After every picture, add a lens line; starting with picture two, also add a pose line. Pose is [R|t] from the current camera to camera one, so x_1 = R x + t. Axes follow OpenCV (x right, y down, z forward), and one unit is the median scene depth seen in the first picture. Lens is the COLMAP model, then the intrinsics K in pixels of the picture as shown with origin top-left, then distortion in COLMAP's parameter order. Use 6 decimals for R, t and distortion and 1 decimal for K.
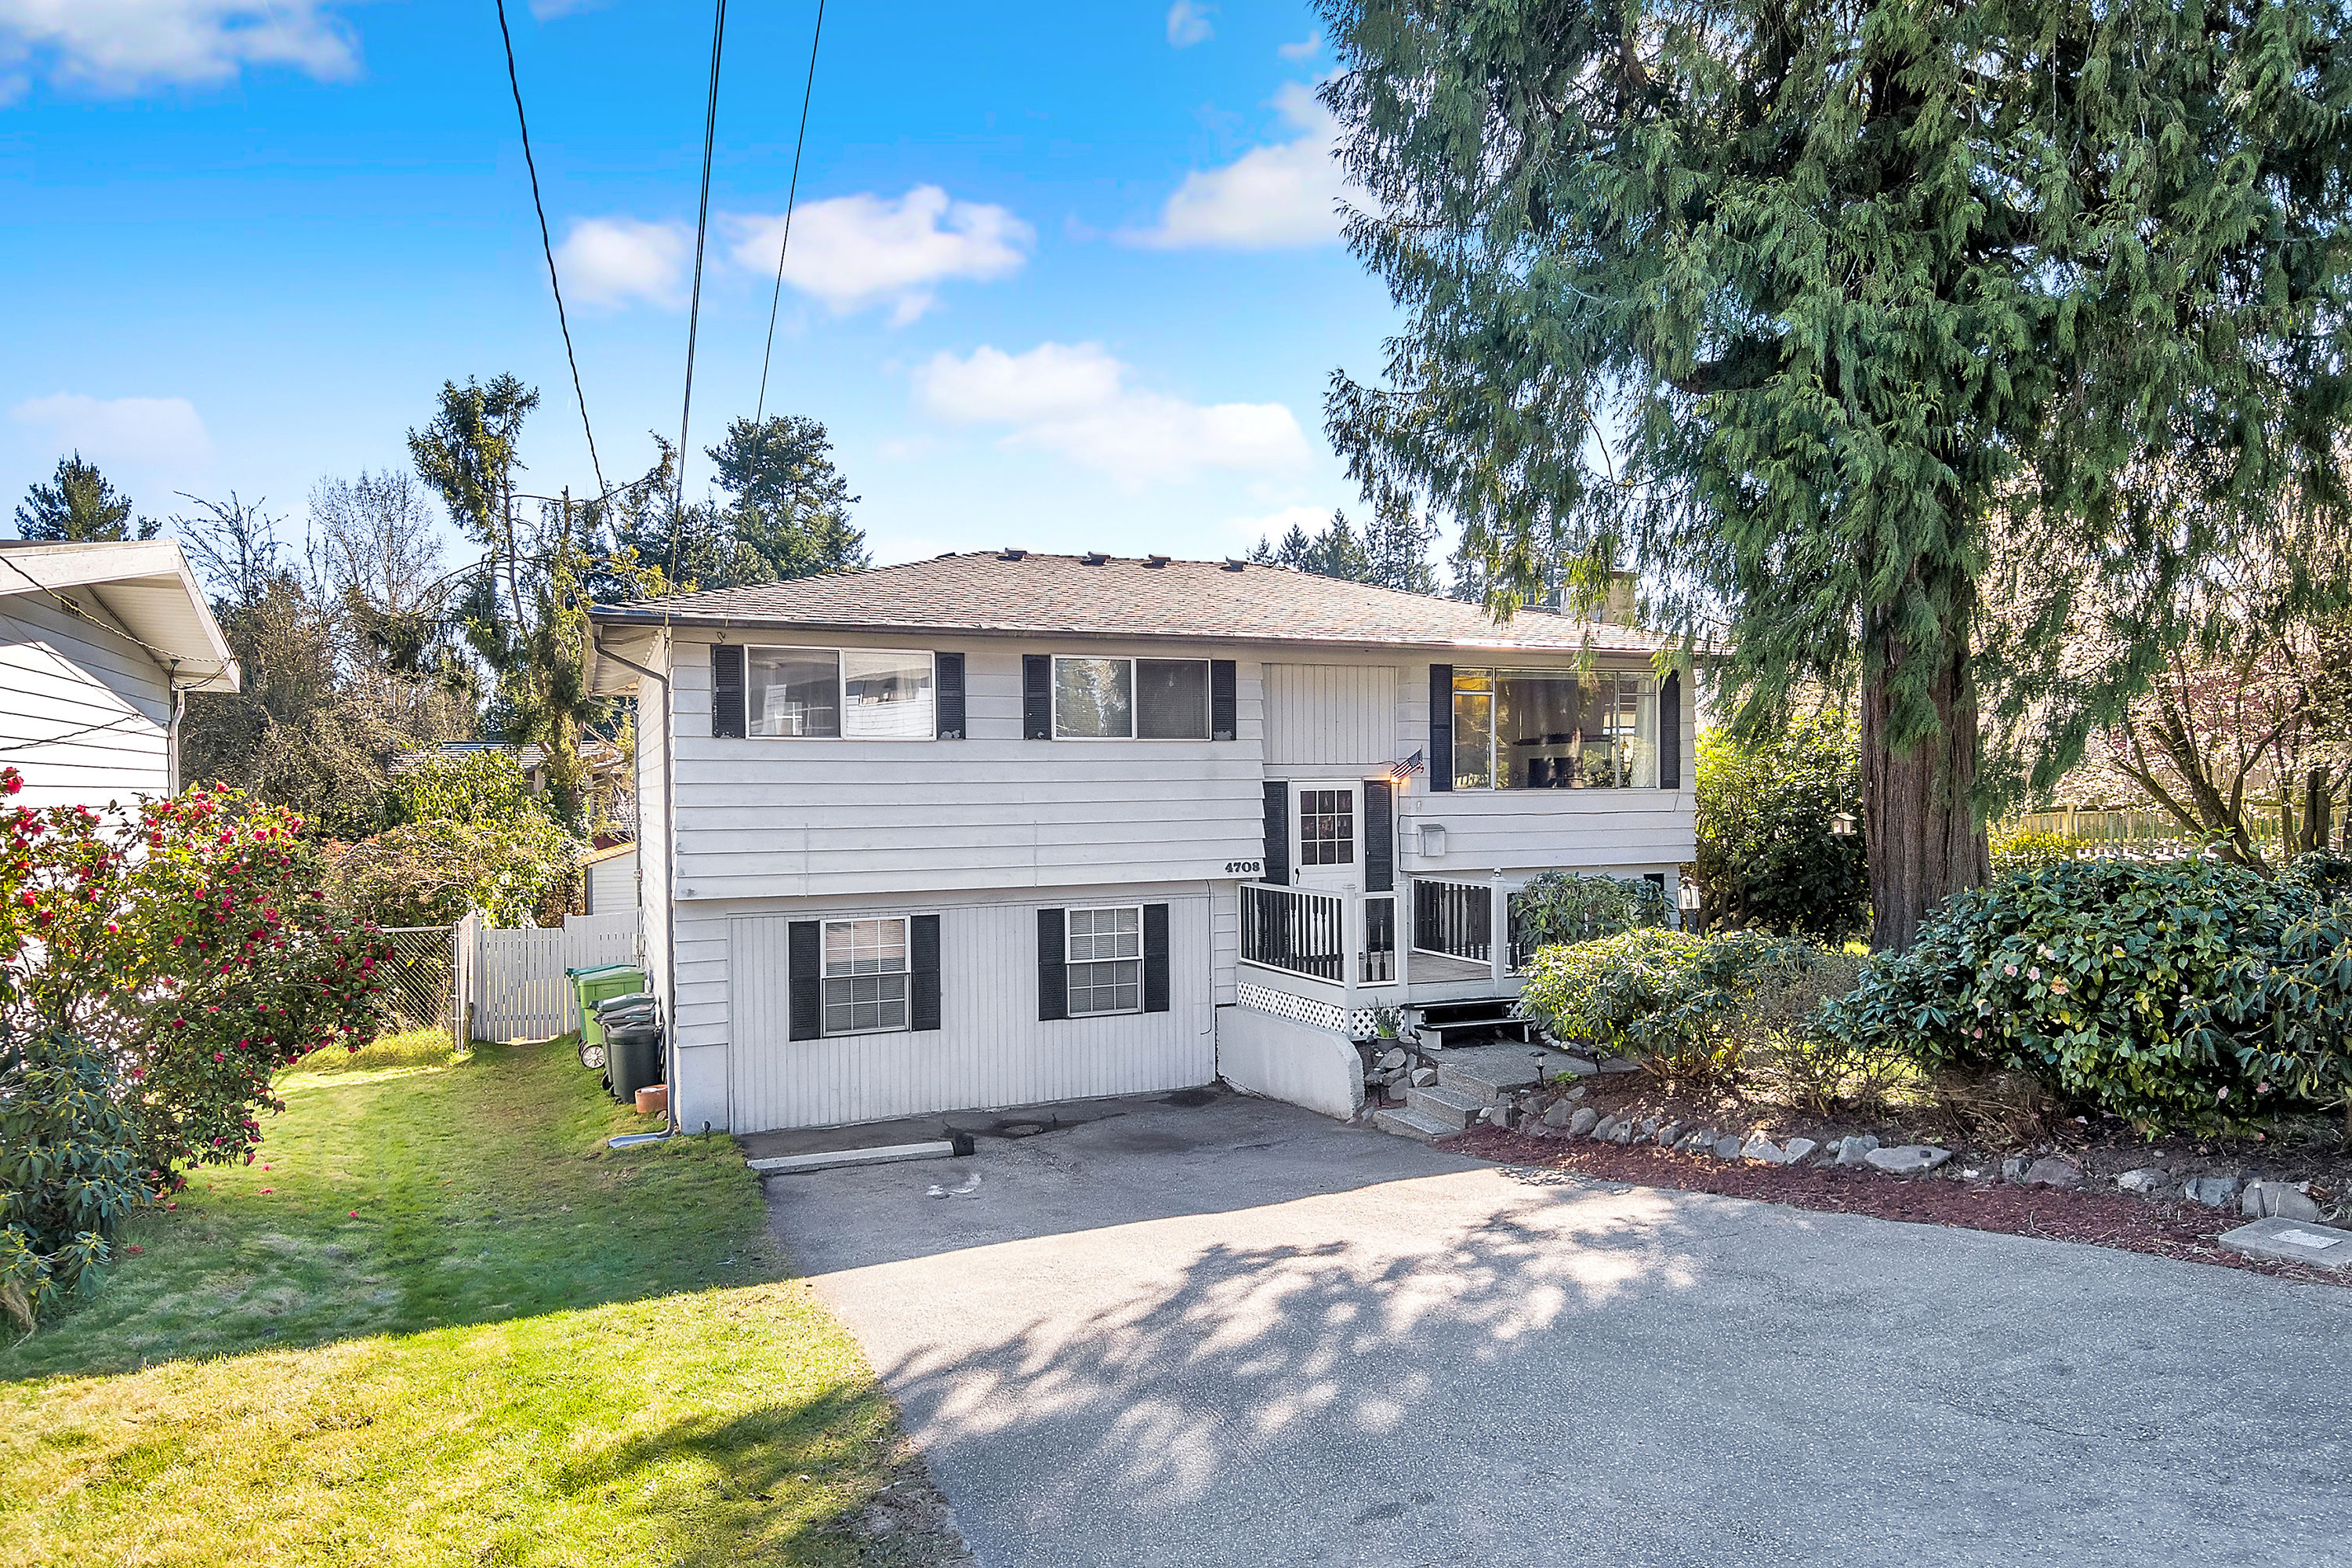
lens RADIAL K [[1364.9, 0, 1176.0], [0, 1364.9, 784.0], [0, 0, 1]] dist [-0.000419, -0.000458]
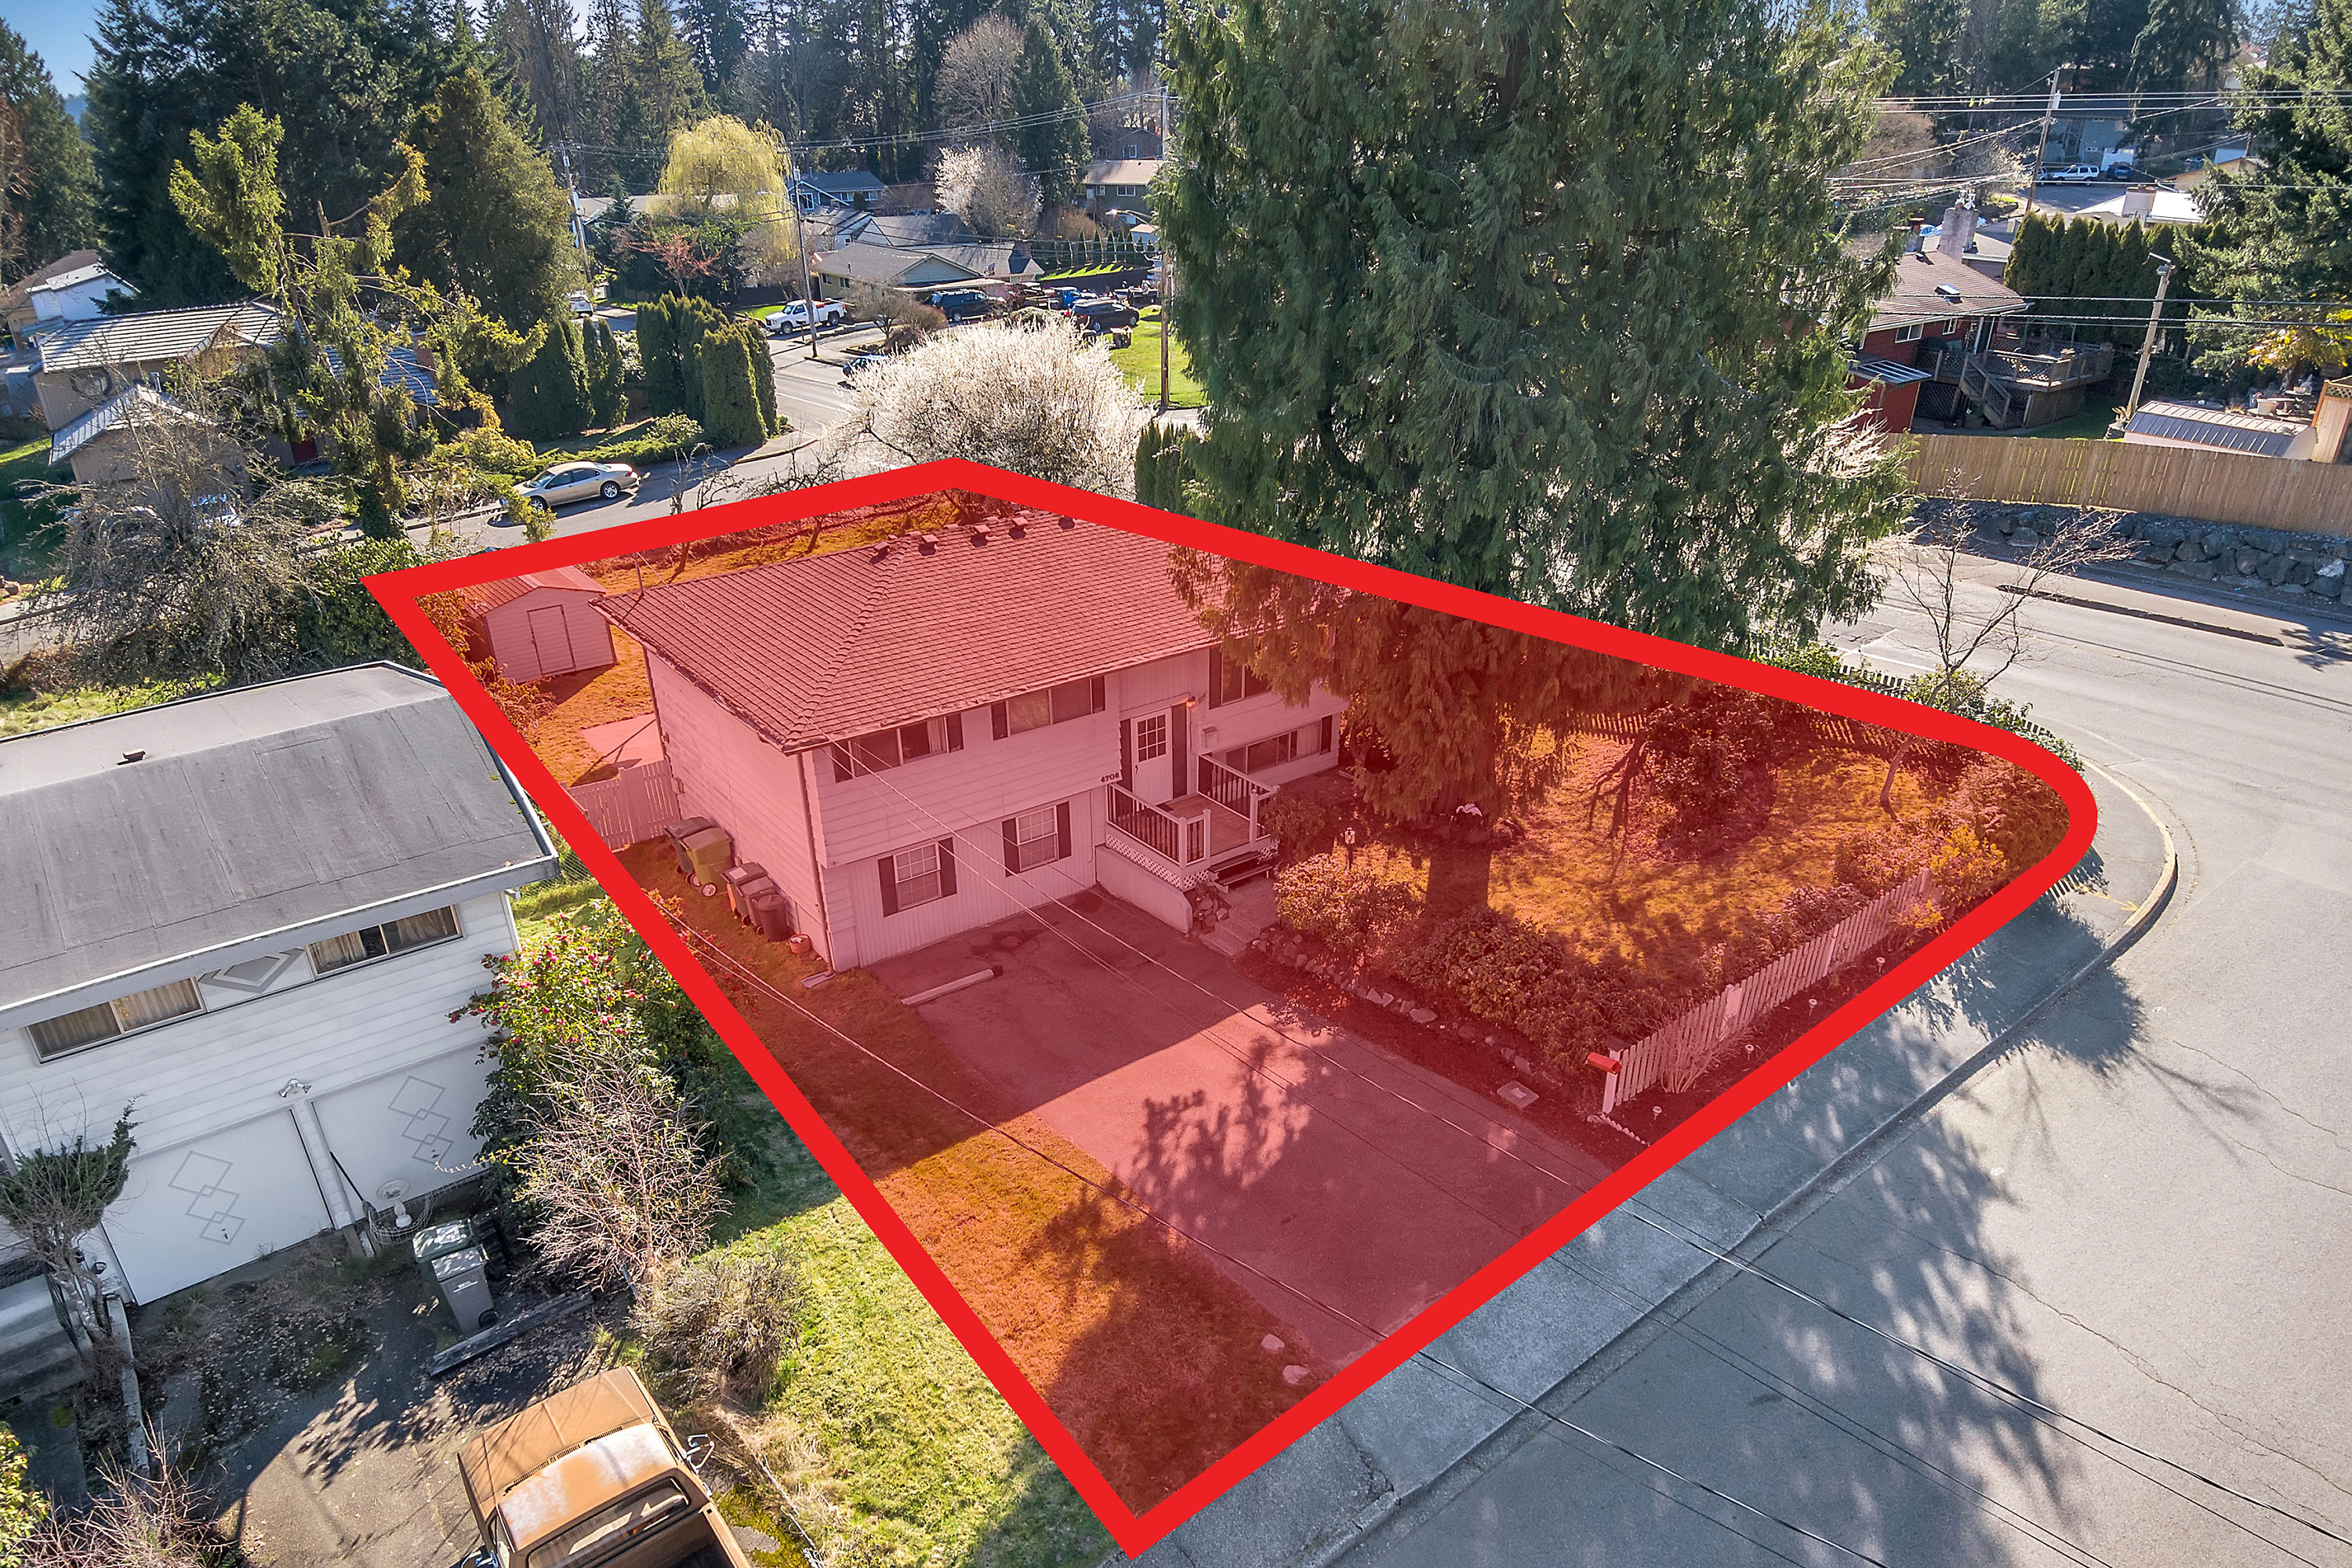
lens RADIAL K [[1364.9, 0, 1176.0], [0, 1364.9, 784.0], [0, 0, 1]] dist [-0.000419, -0.000458]
pose [[0.968542, -0.096063, 0.229561, -0.293978], [-0.006446, 0.912492, 0.409044, -0.699991], [-0.248767, -0.397656, 0.883167, -0.619575]]
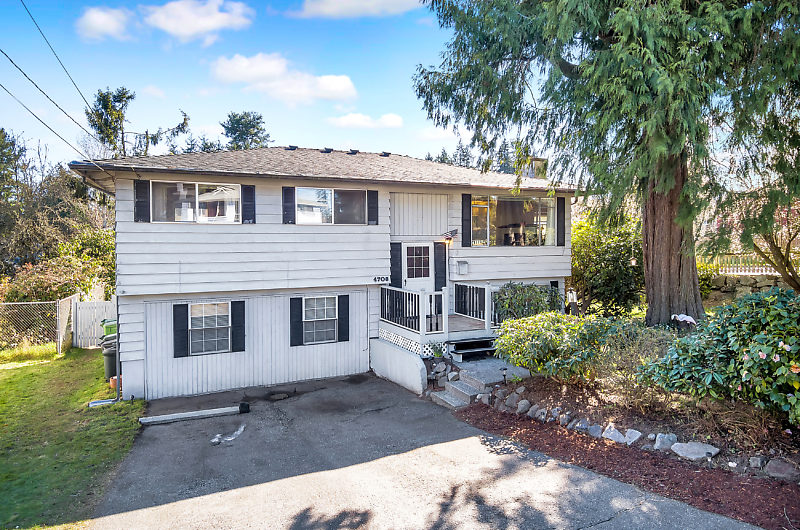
lens RADIAL K [[472.0, 0, 403.5], [0, 472.0, 237.4], [0, 0, 1]] dist [0.004202, -0.036858]
pose [[0.999433, 0.004363, 0.033393, 0.065247], [-0.004031, 0.999942, -0.010003, -0.002925], [-0.033435, 0.009862, 0.999392, 0.204997]]
